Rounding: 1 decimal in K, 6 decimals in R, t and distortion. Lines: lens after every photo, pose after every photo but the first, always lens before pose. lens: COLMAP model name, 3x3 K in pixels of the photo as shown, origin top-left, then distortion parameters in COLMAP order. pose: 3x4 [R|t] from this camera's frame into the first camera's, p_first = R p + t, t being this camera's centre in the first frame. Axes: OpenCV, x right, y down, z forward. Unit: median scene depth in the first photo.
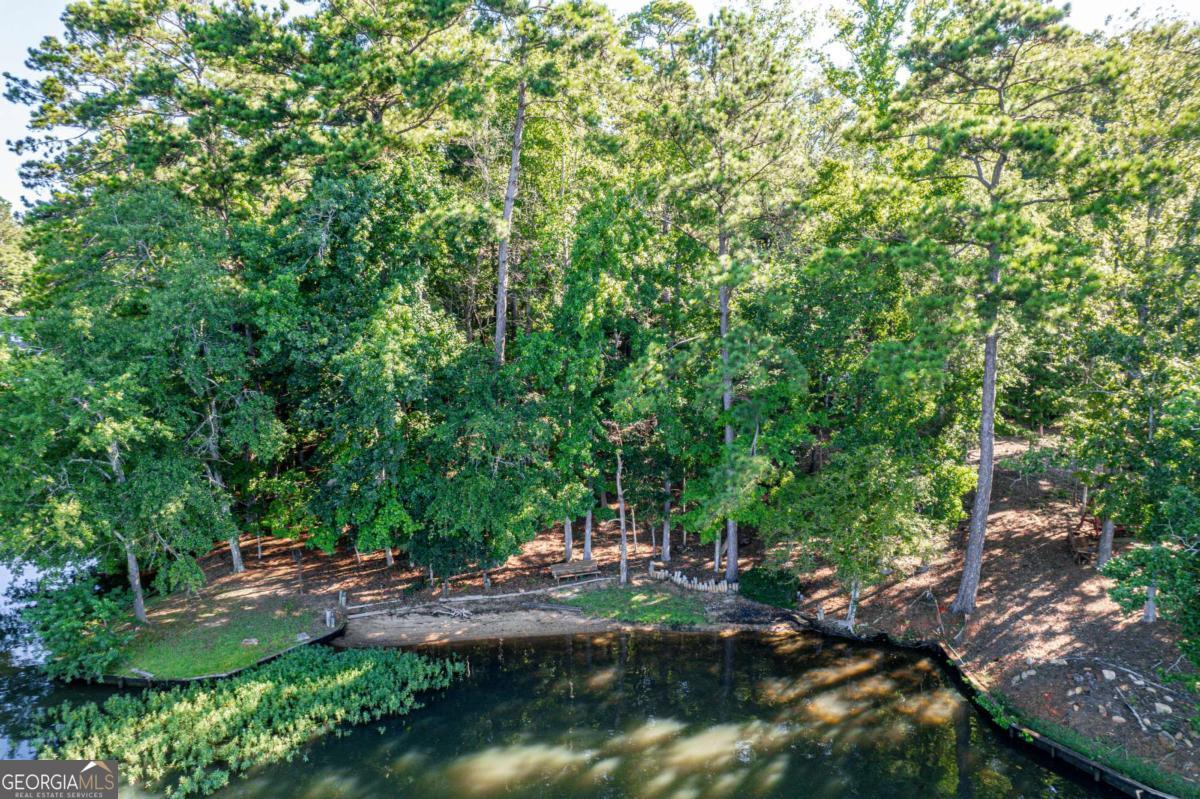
lens RADIAL K [[760.5, 0, 599.5], [0, 760.5, 398.9], [0, 0, 1]] dist [-0.067196, 0.055746]
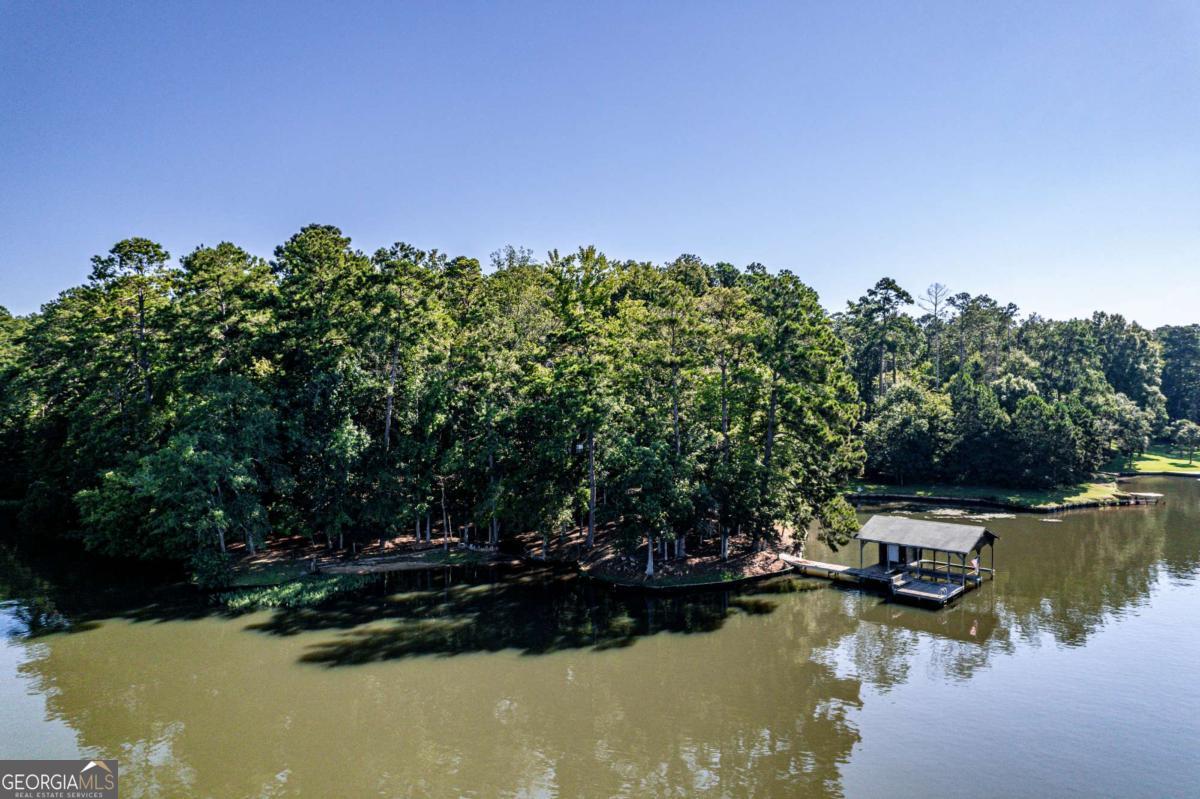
lens RADIAL K [[760.5, 0, 599.6], [0, 760.5, 425.1], [0, 0, 1]] dist [-0.067196, 0.055746]
pose [[0.970288, -0.008135, 0.241817, -0.067107], [0.021792, 0.998311, -0.053857, 0.014298], [-0.240970, 0.057526, 0.968826, -1.312749]]
